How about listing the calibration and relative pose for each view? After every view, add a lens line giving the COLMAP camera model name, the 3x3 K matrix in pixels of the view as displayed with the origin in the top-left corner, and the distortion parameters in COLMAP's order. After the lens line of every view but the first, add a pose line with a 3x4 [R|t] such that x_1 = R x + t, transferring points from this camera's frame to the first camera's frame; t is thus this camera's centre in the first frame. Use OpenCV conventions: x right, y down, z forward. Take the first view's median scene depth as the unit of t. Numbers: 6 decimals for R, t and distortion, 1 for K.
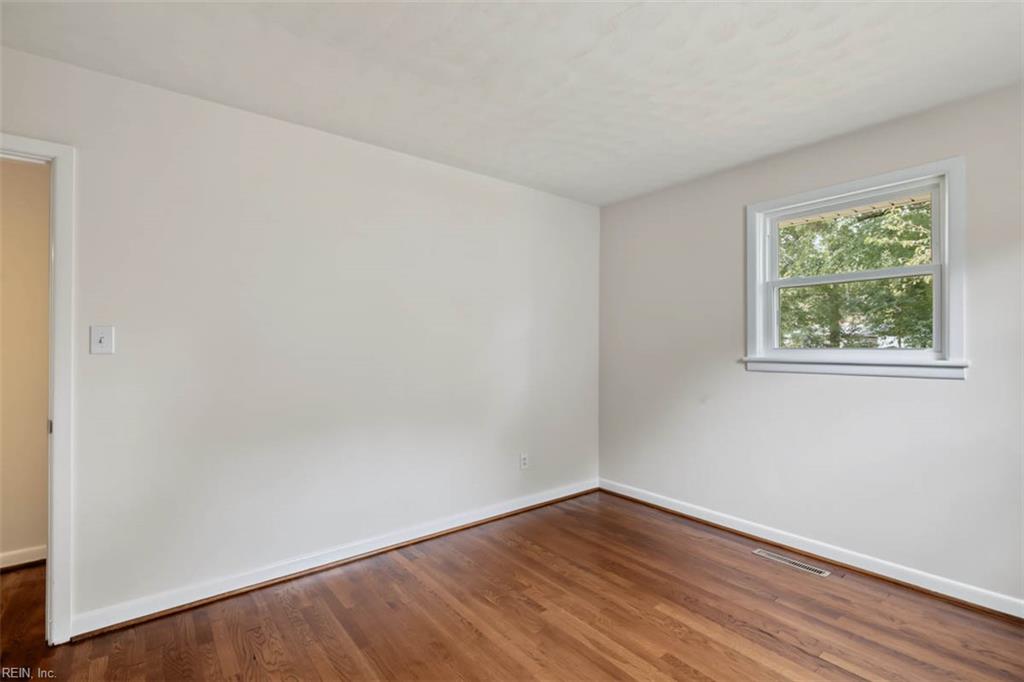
lens RADIAL K [[485.2, 0, 515.1], [0, 485.2, 347.4], [0, 0, 1]] dist [-0.001296, -0.000317]
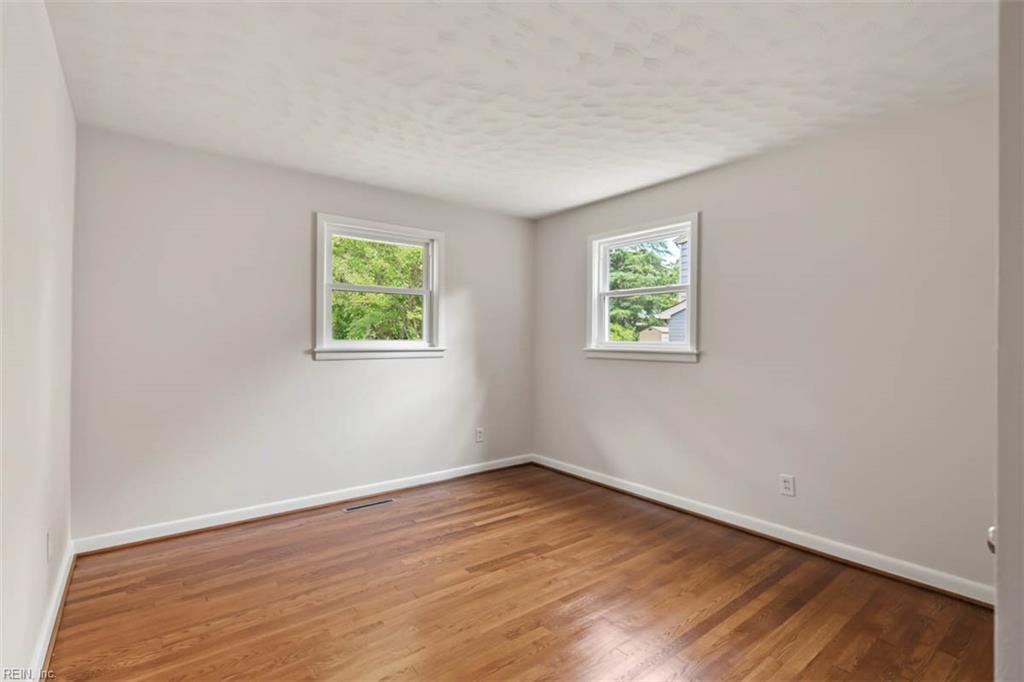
lens RADIAL K [[485.2, 0, 515.1], [0, 485.2, 347.4], [0, 0, 1]] dist [-0.001296, -0.000317]
pose [[-0.018394, -0.021466, 0.999600, -0.762428], [-0.005192, 0.999758, 0.021373, -0.009386], [-0.999817, -0.004797, -0.018501, 0.666860]]
